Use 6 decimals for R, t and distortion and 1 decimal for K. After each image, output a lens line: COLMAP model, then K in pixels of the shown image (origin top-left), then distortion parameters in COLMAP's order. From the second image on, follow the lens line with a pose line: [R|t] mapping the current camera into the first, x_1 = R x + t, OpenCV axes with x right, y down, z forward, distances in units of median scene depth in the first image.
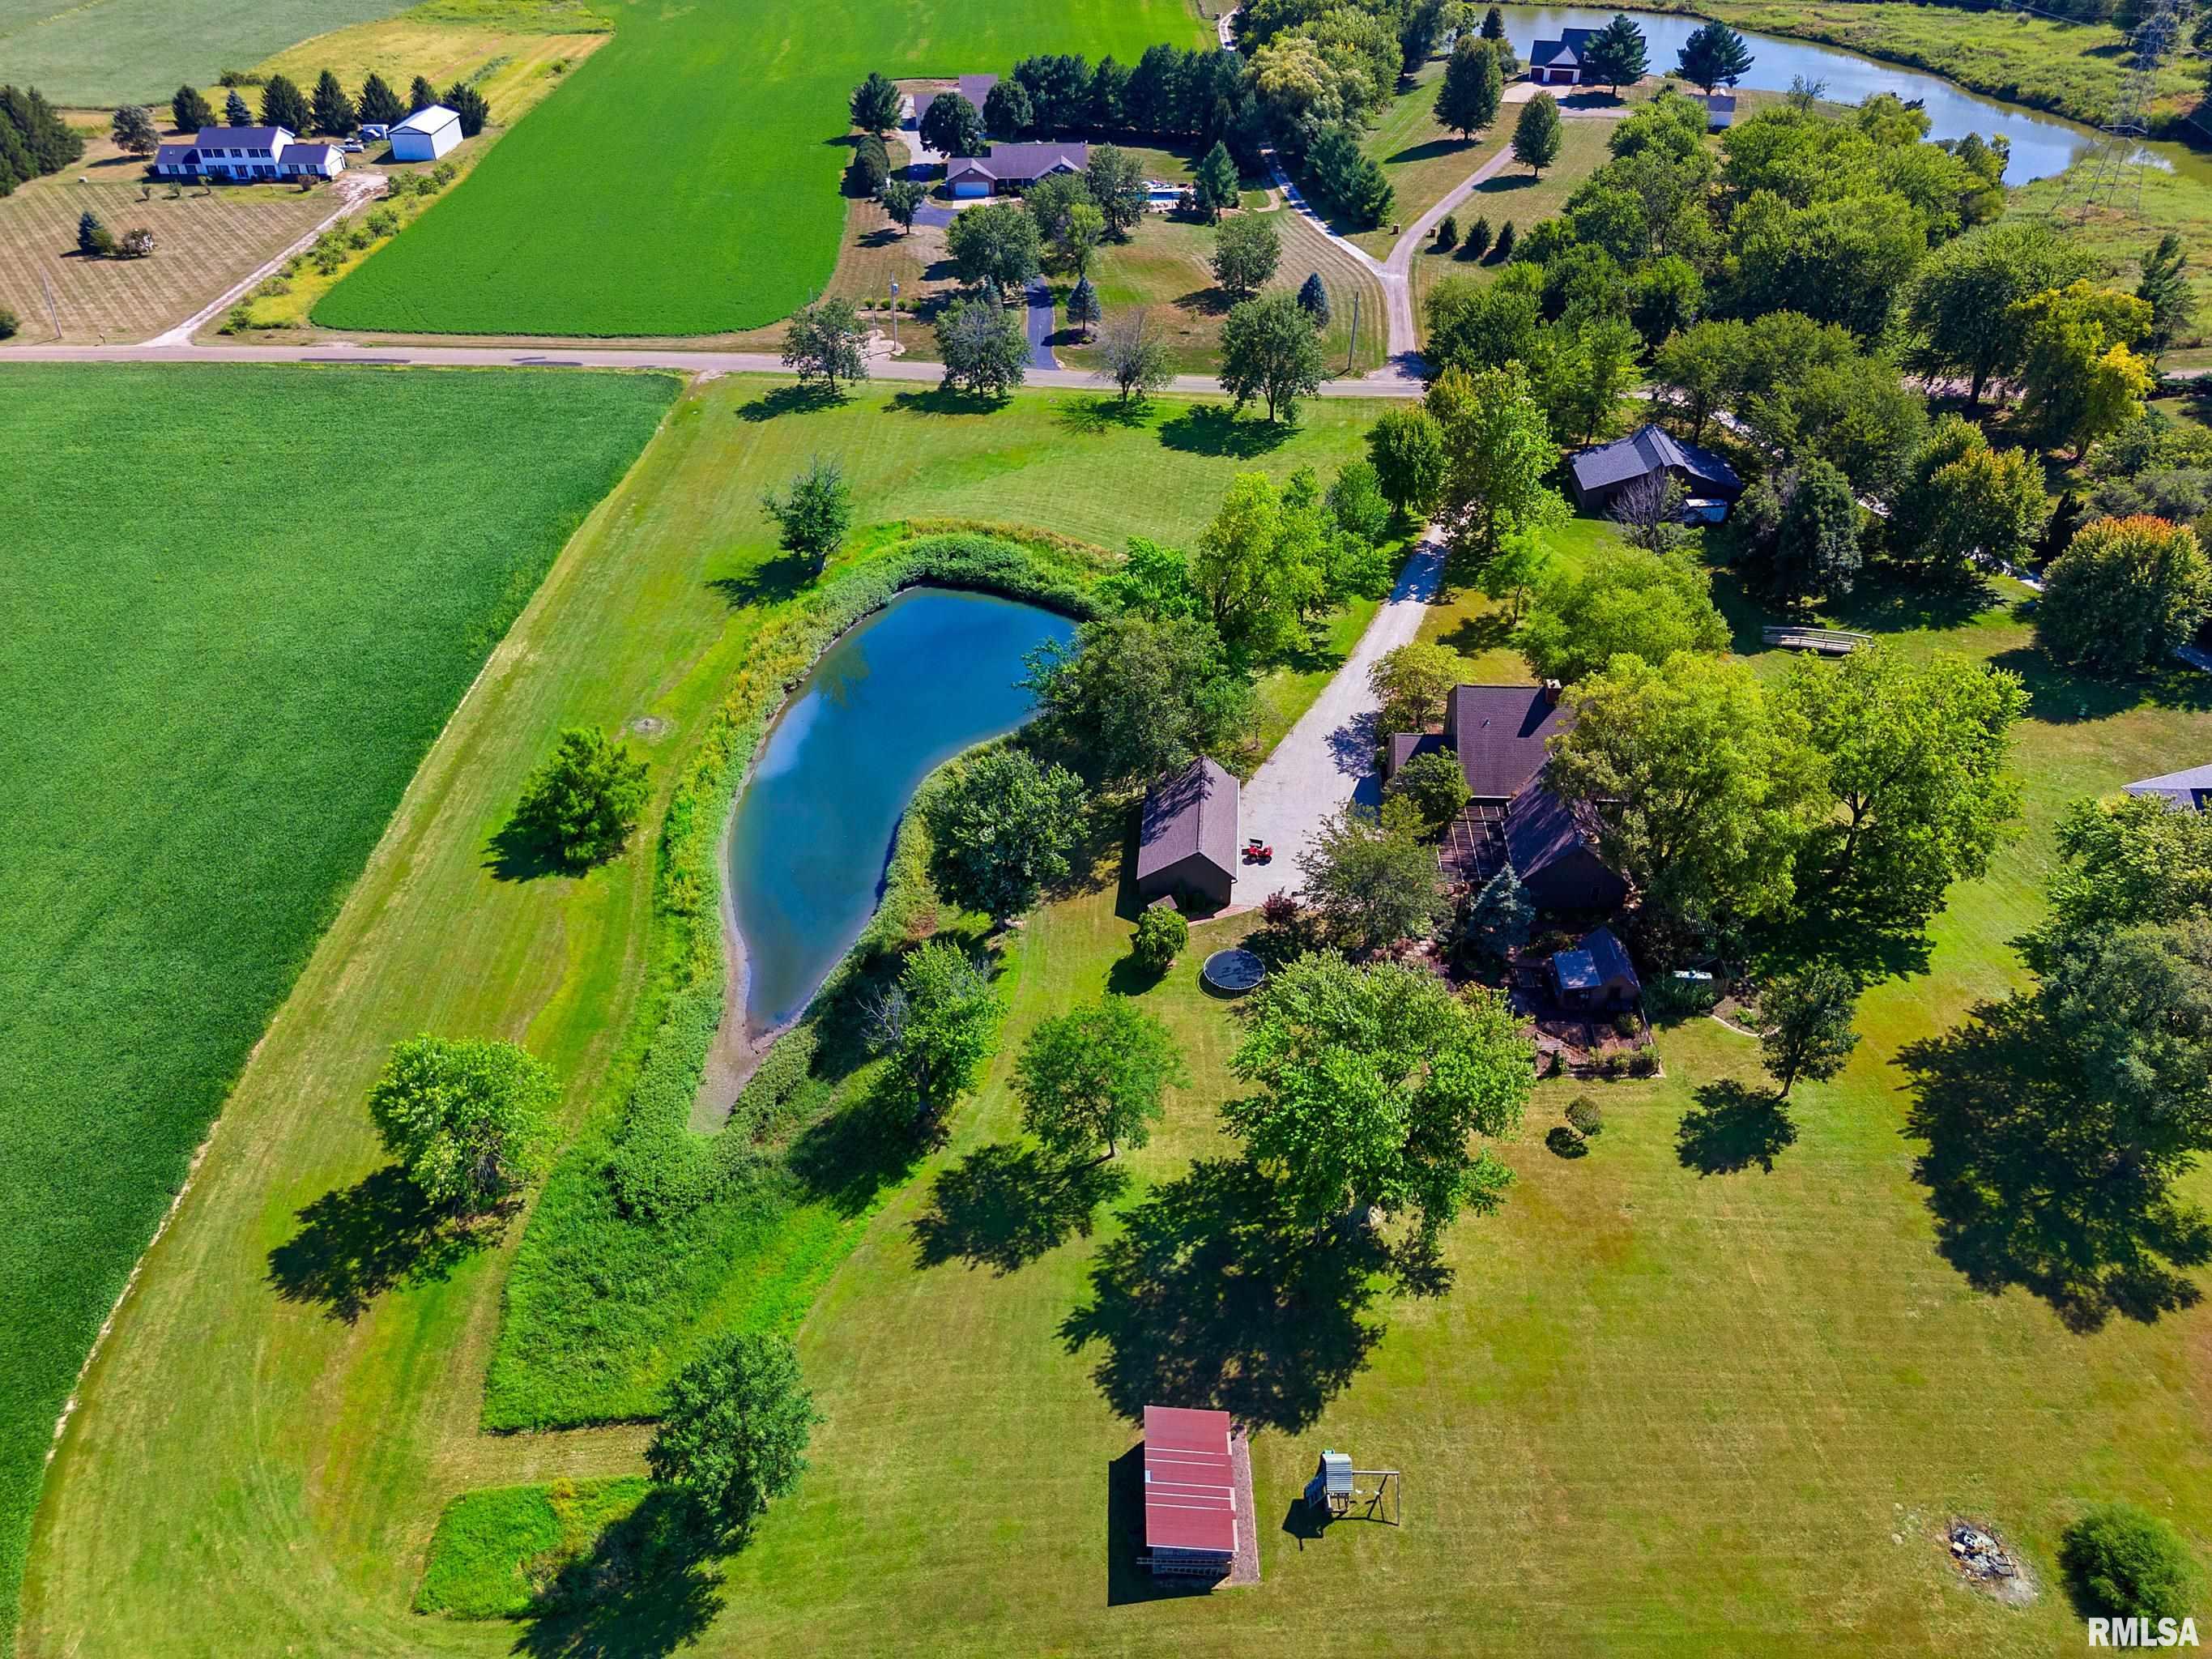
lens RADIAL K [[1609.0, 0, 1108.3], [0, 1609.0, 876.3], [0, 0, 1]] dist [0.057366, -0.044852]
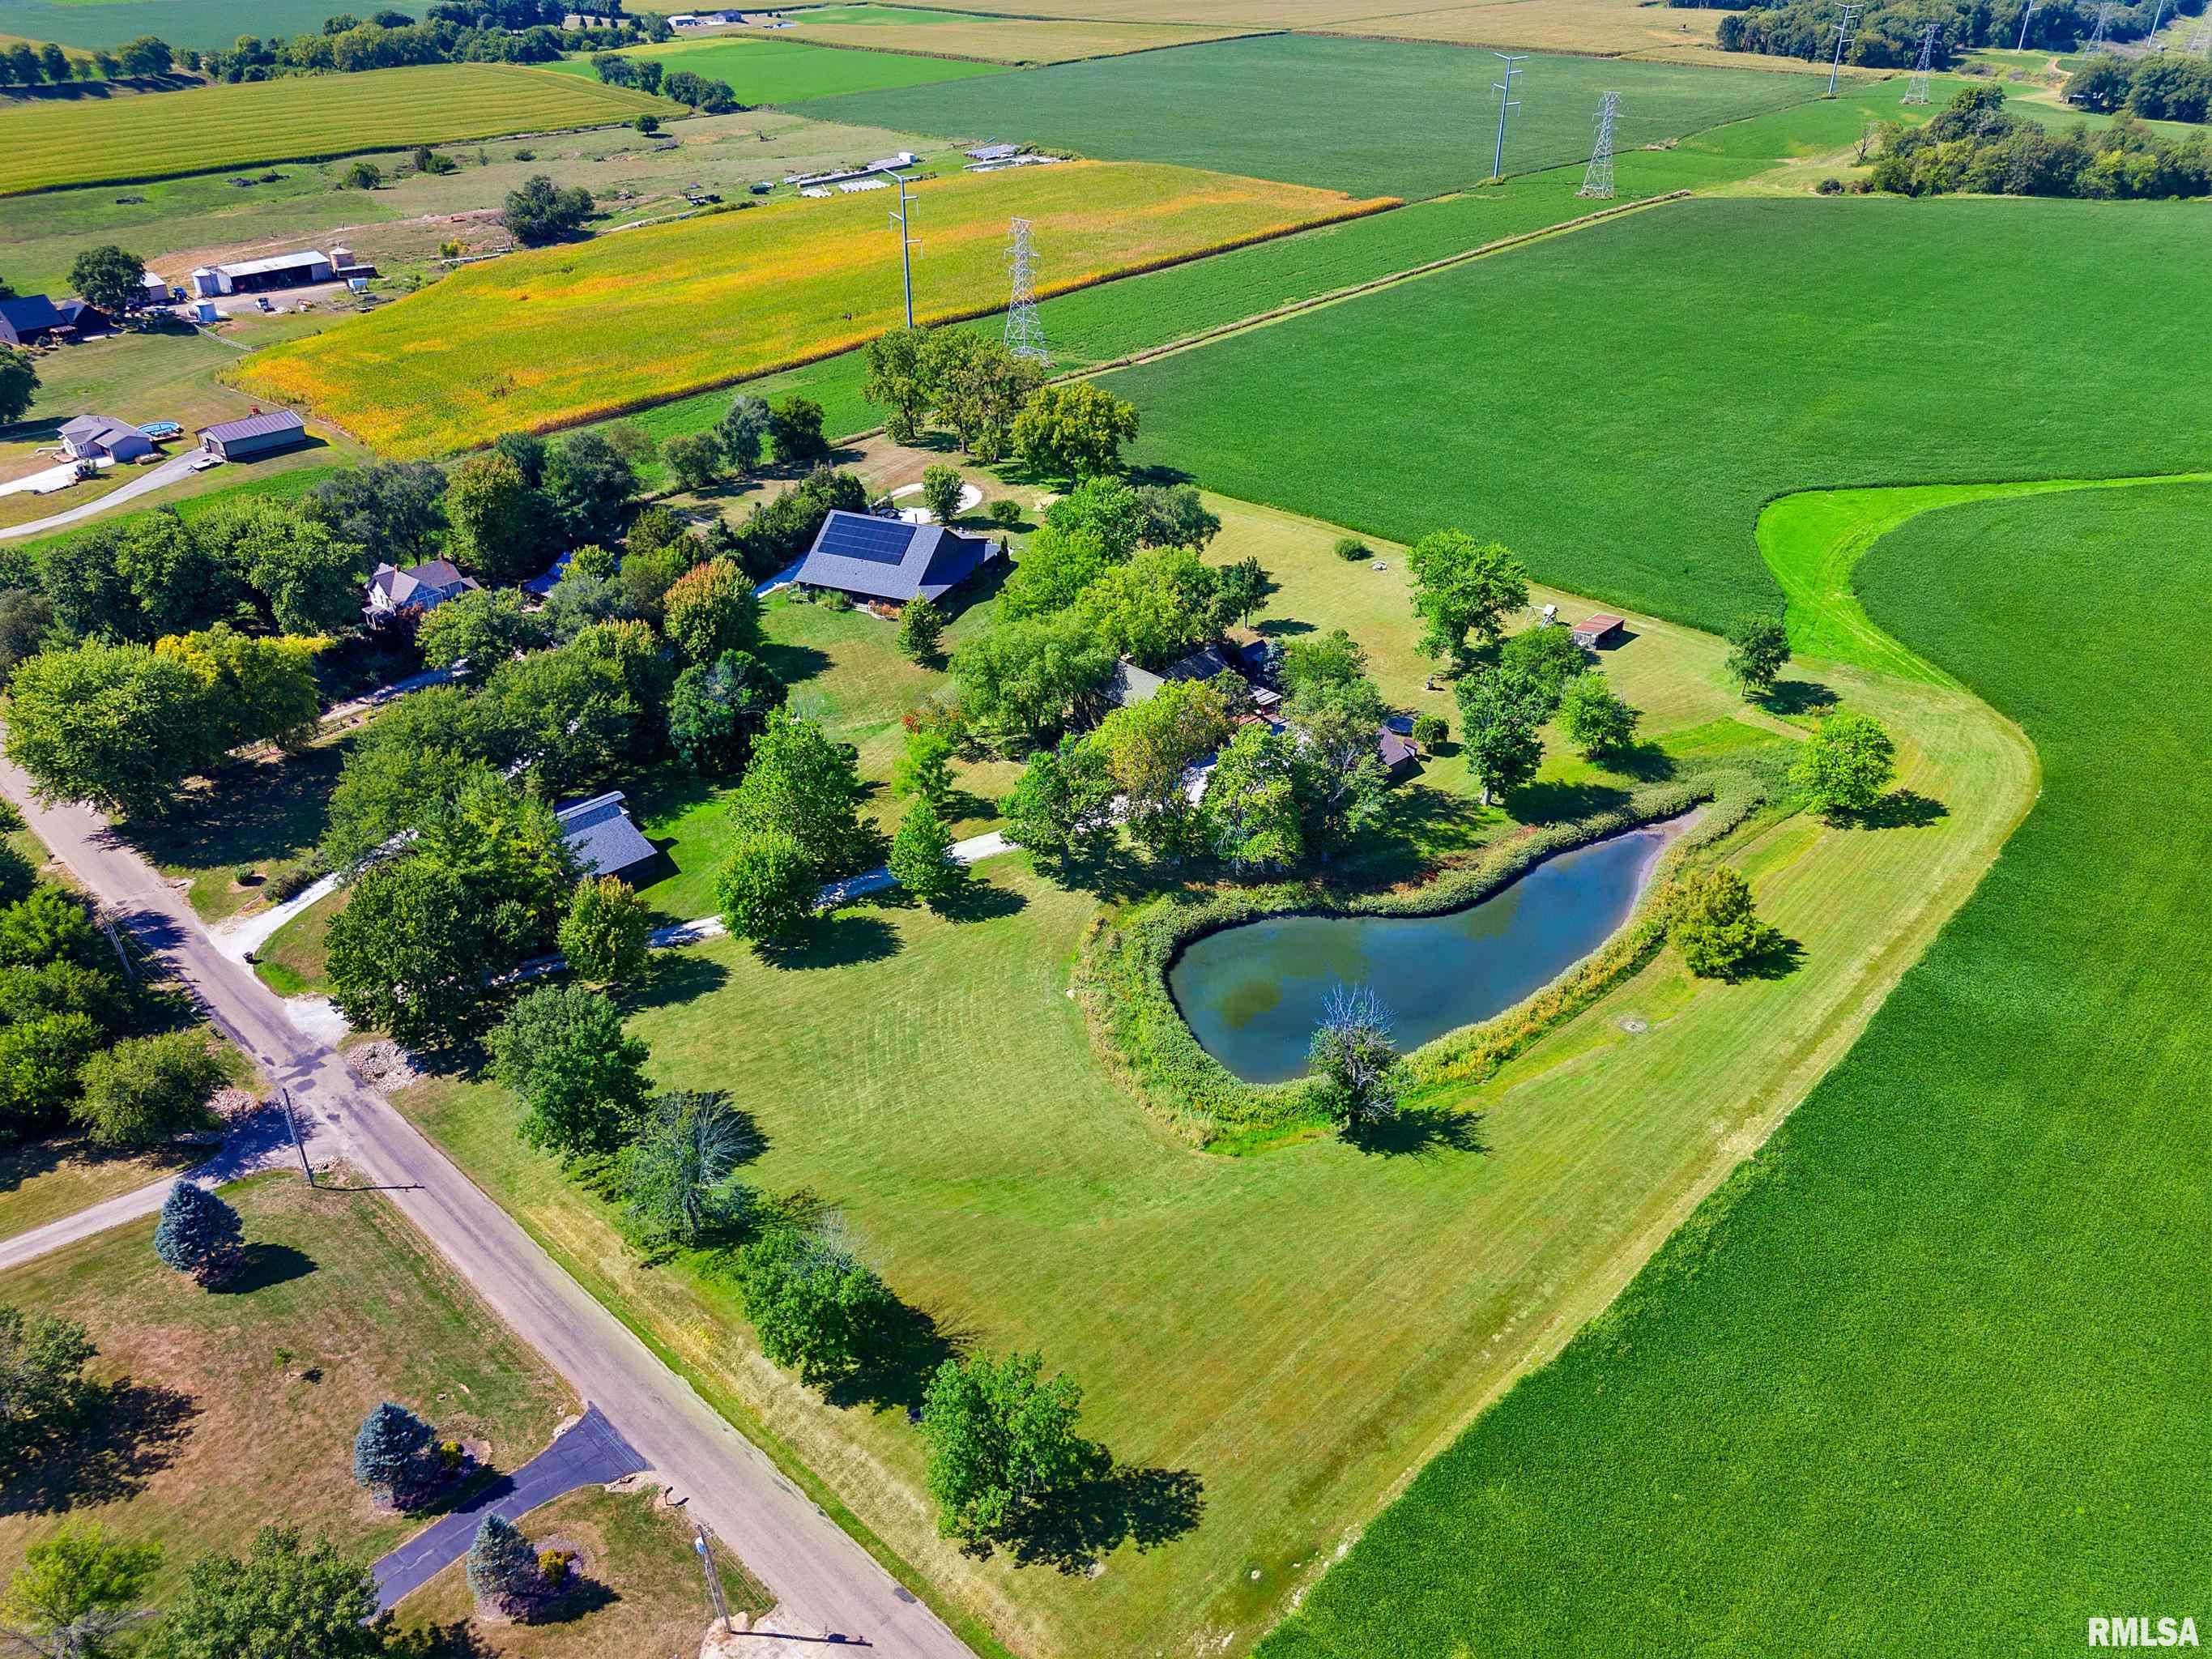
lens RADIAL K [[1628.8, 0, 1106.0], [0, 1628.8, 829.5], [0, 0, 1]] dist [0.070932, -0.064698]
pose [[-0.737214, -0.334301, 0.587162, -0.540969], [0.413174, 0.464546, 0.783252, -0.998759], [-0.534605, 0.820025, -0.204345, 1.130736]]
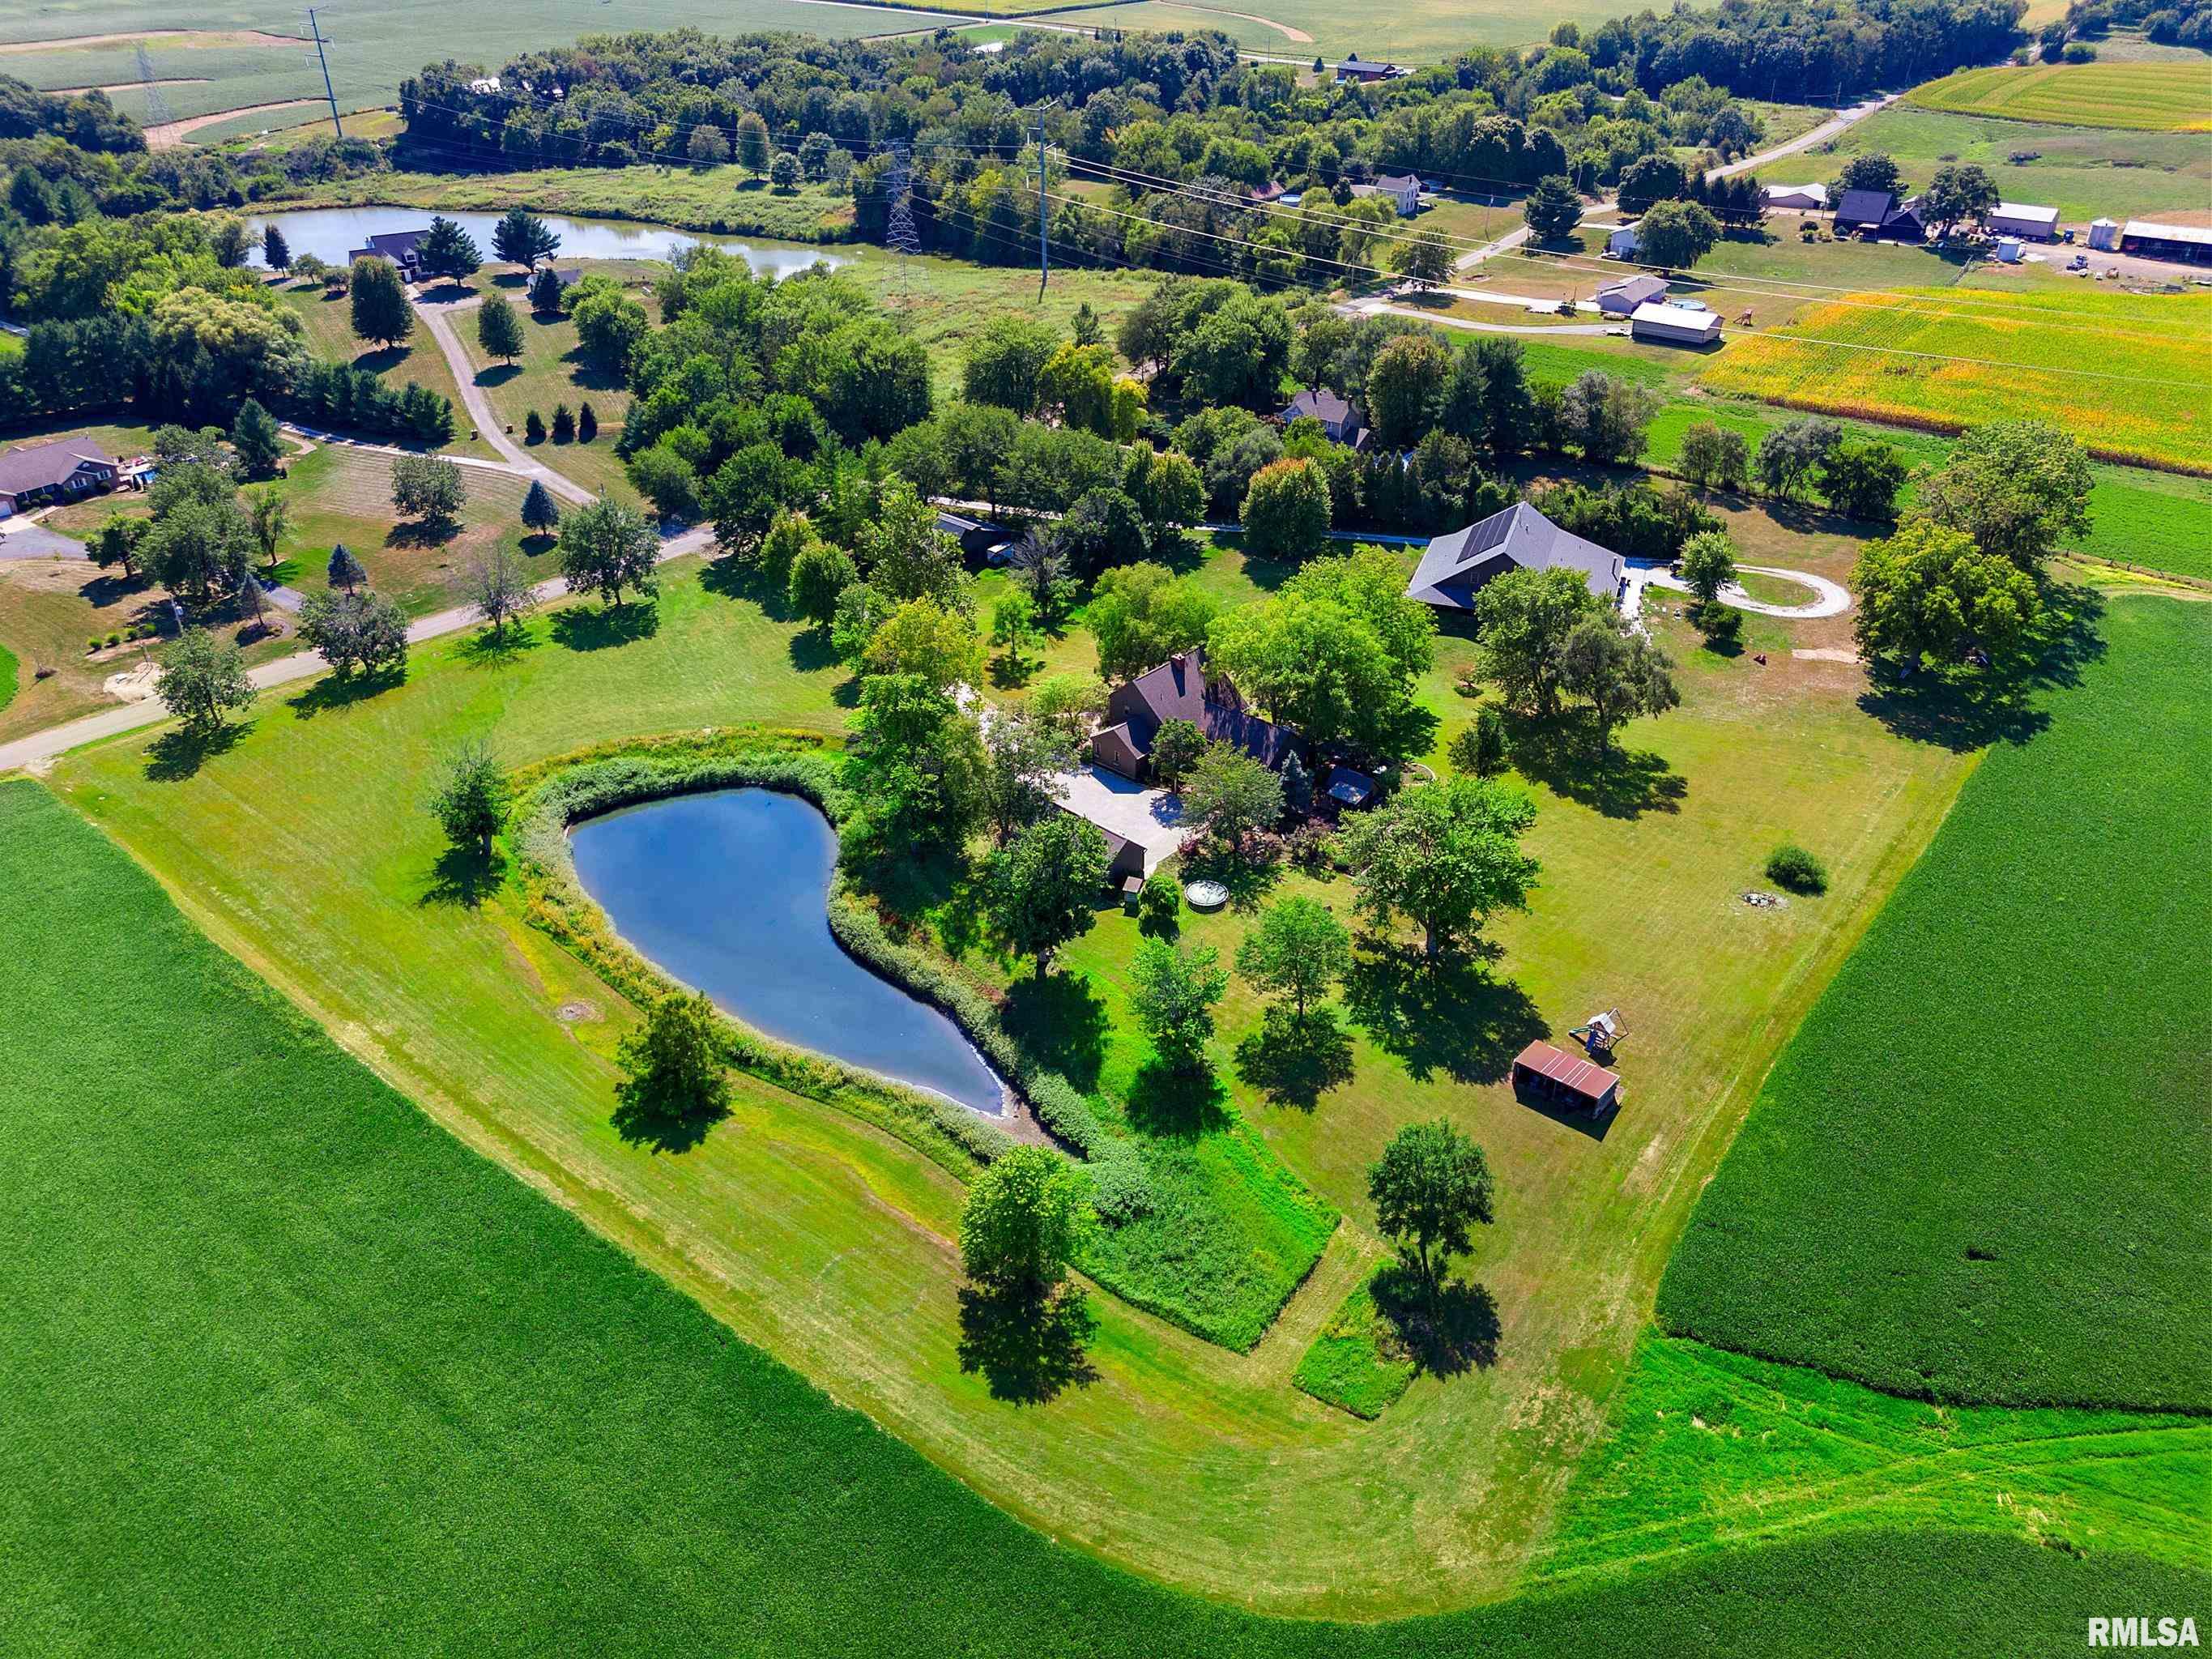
lens RADIAL K [[1628.8, 0, 1106.0], [0, 1628.8, 829.5], [0, 0, 1]] dist [0.070932, -0.064698]
pose [[0.626059, -0.409683, 0.663484, -0.627626], [0.469810, 0.877269, 0.098380, -0.120632], [-0.622358, 0.250119, 0.741695, -0.021763]]
